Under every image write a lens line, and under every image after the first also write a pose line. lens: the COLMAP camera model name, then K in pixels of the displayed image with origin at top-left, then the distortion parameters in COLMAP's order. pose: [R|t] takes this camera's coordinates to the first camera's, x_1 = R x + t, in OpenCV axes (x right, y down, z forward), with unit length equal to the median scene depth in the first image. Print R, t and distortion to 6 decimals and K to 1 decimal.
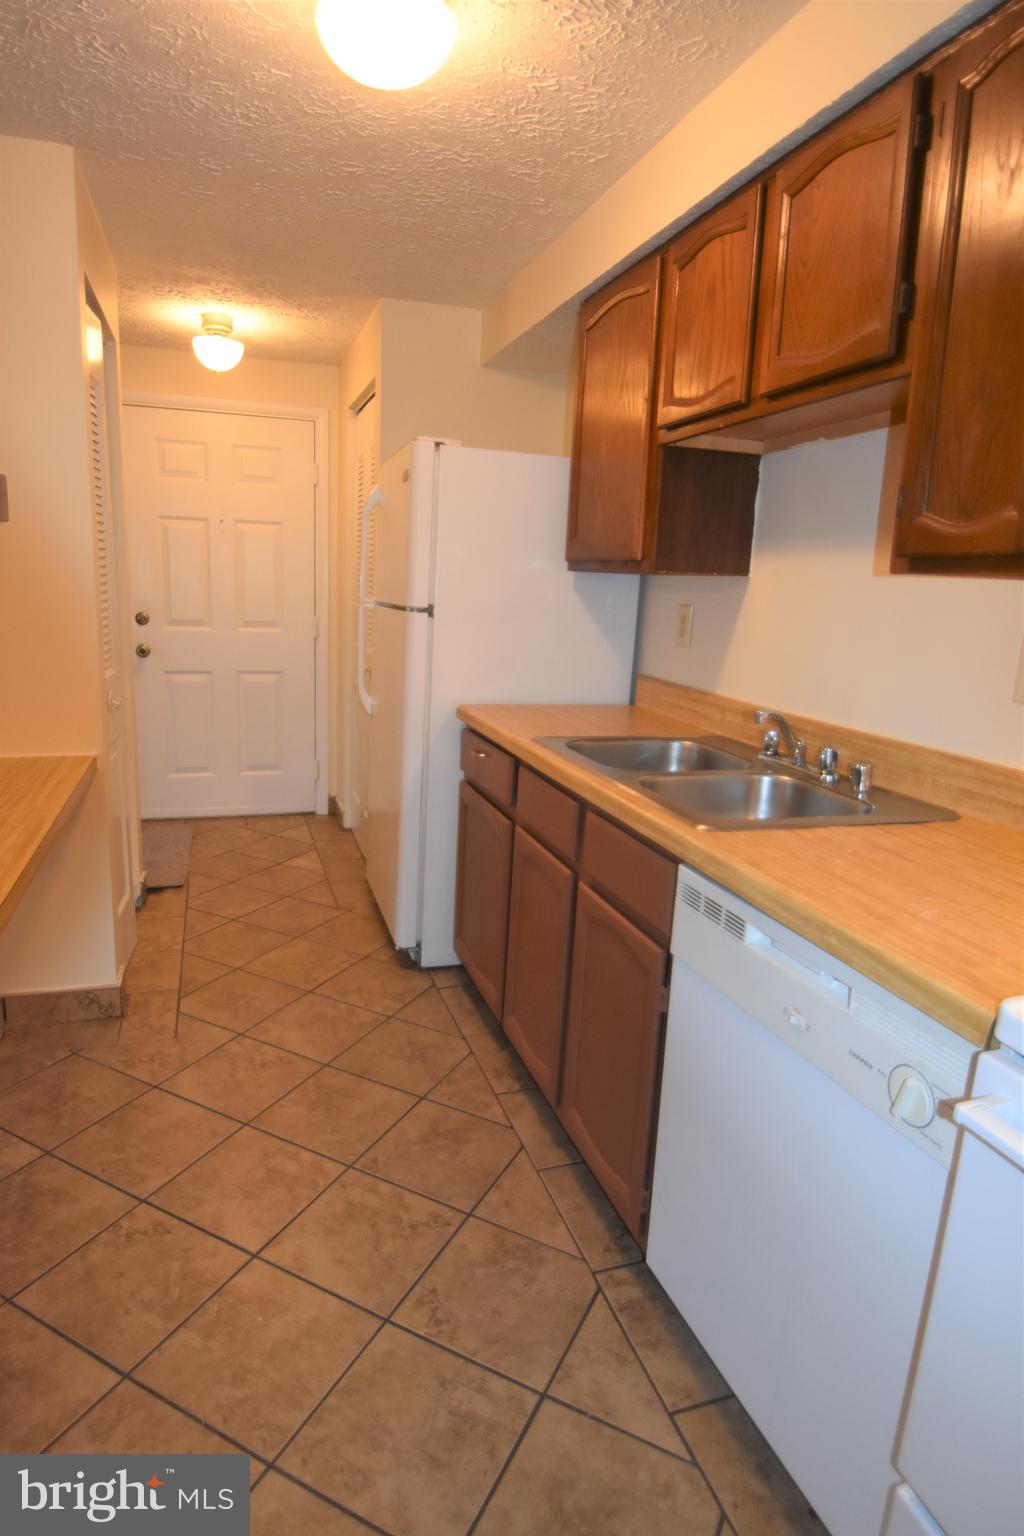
lens RADIAL K [[835.7, 0, 512.0], [0, 835.7, 768.0], [0, 0, 1]] dist [-0.011239, -0.012470]
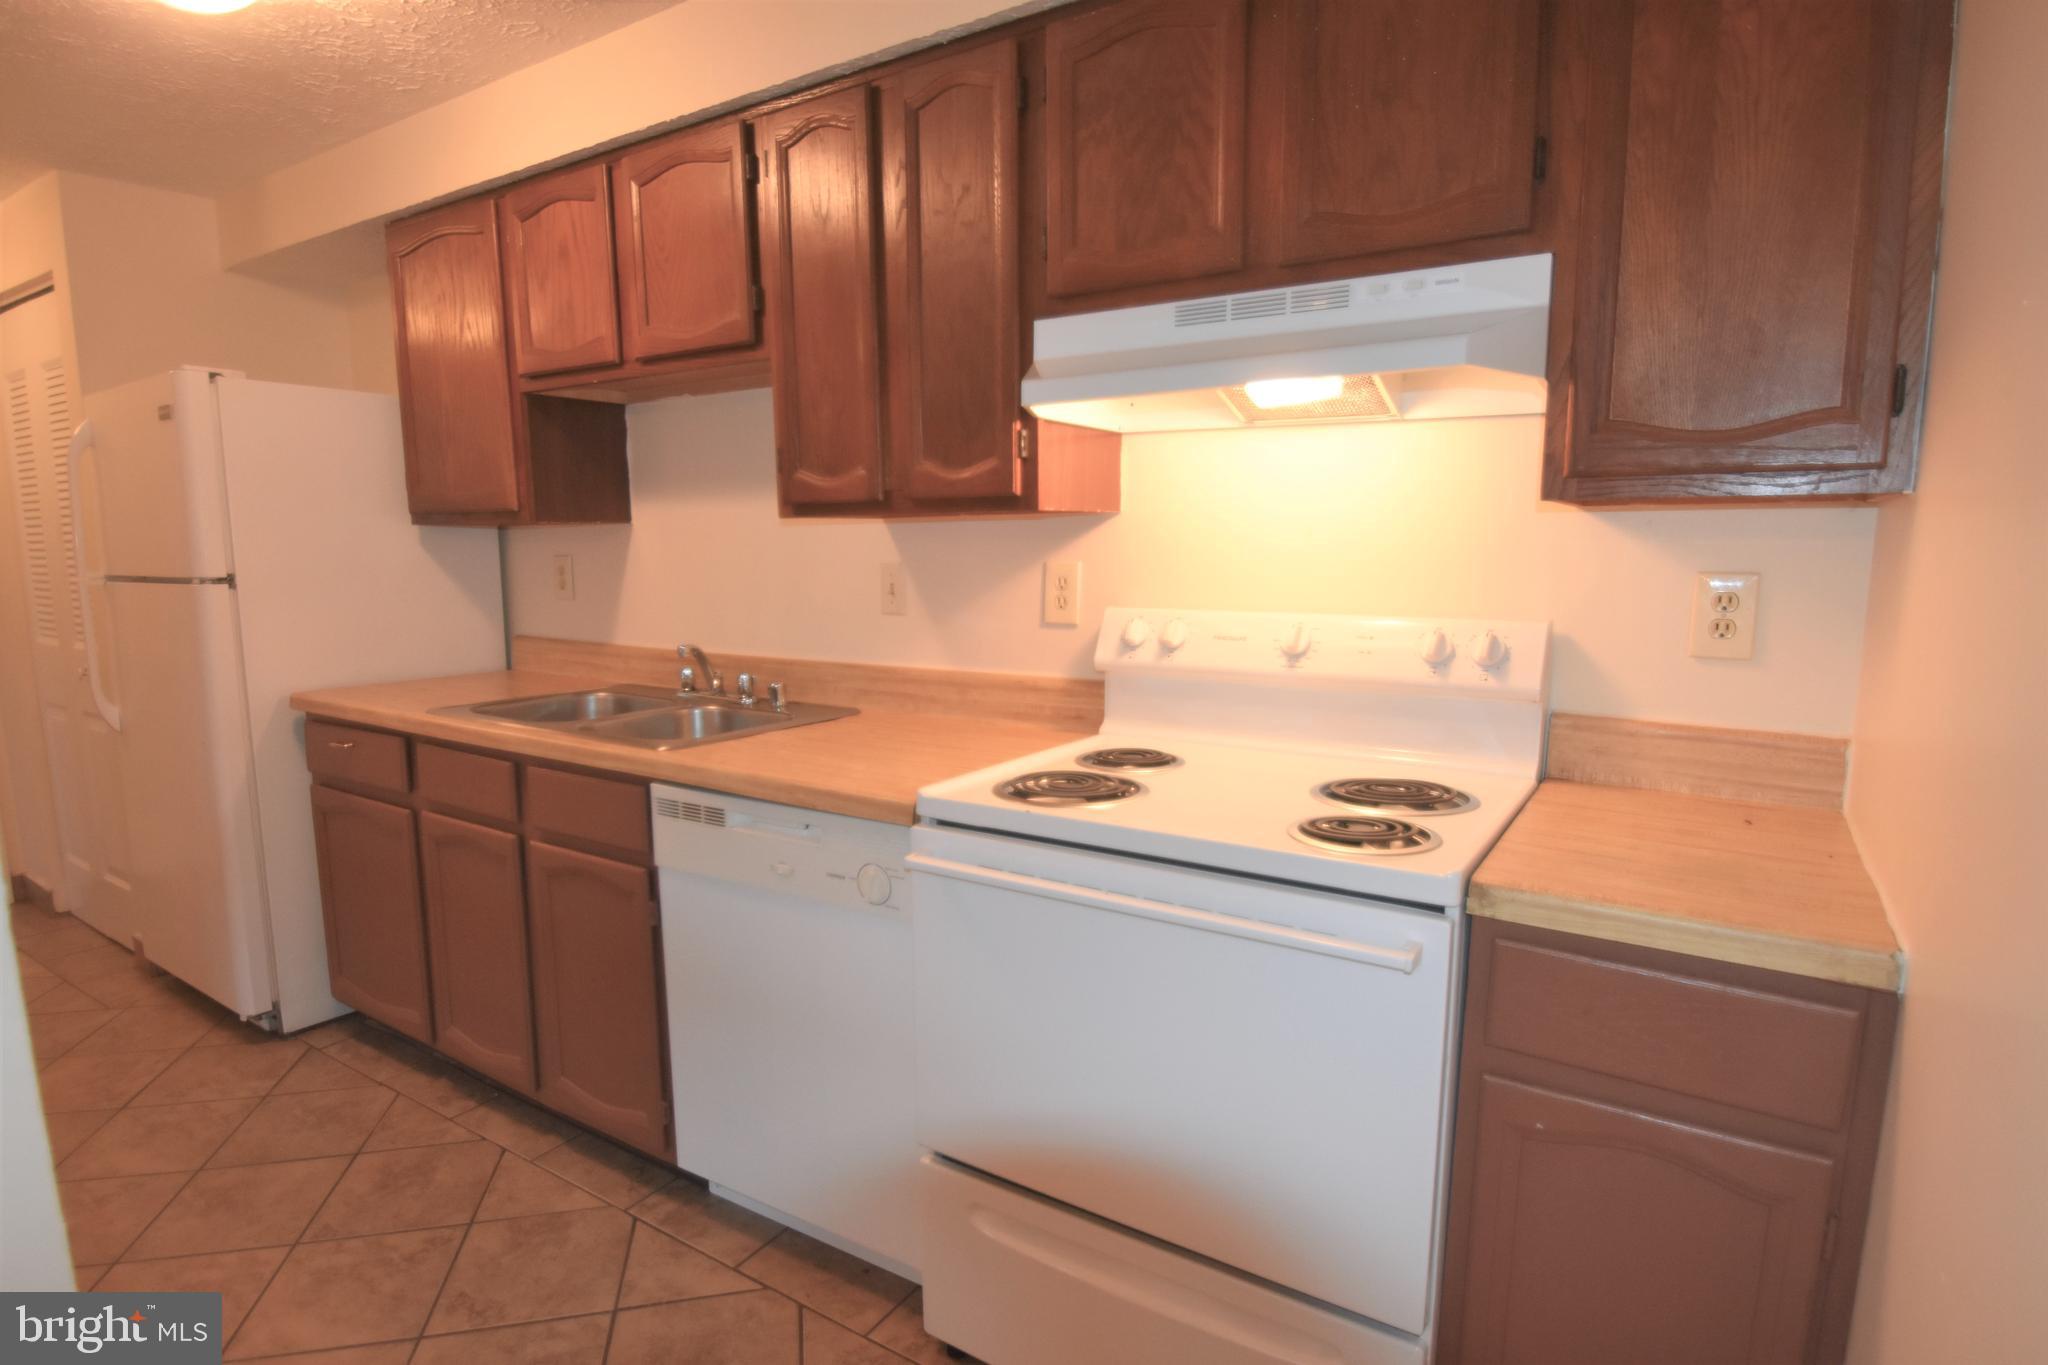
lens RADIAL K [[1067.7, 0, 1024.0], [0, 1067.7, 682.5], [0, 0, 1]] dist [-0.046651, 0.000029]
pose [[0.766020, -0.123353, 0.630870, -0.215340], [0.167945, 0.985733, -0.011185, 0.061519], [-0.620490, 0.114520, 0.775808, -0.305003]]
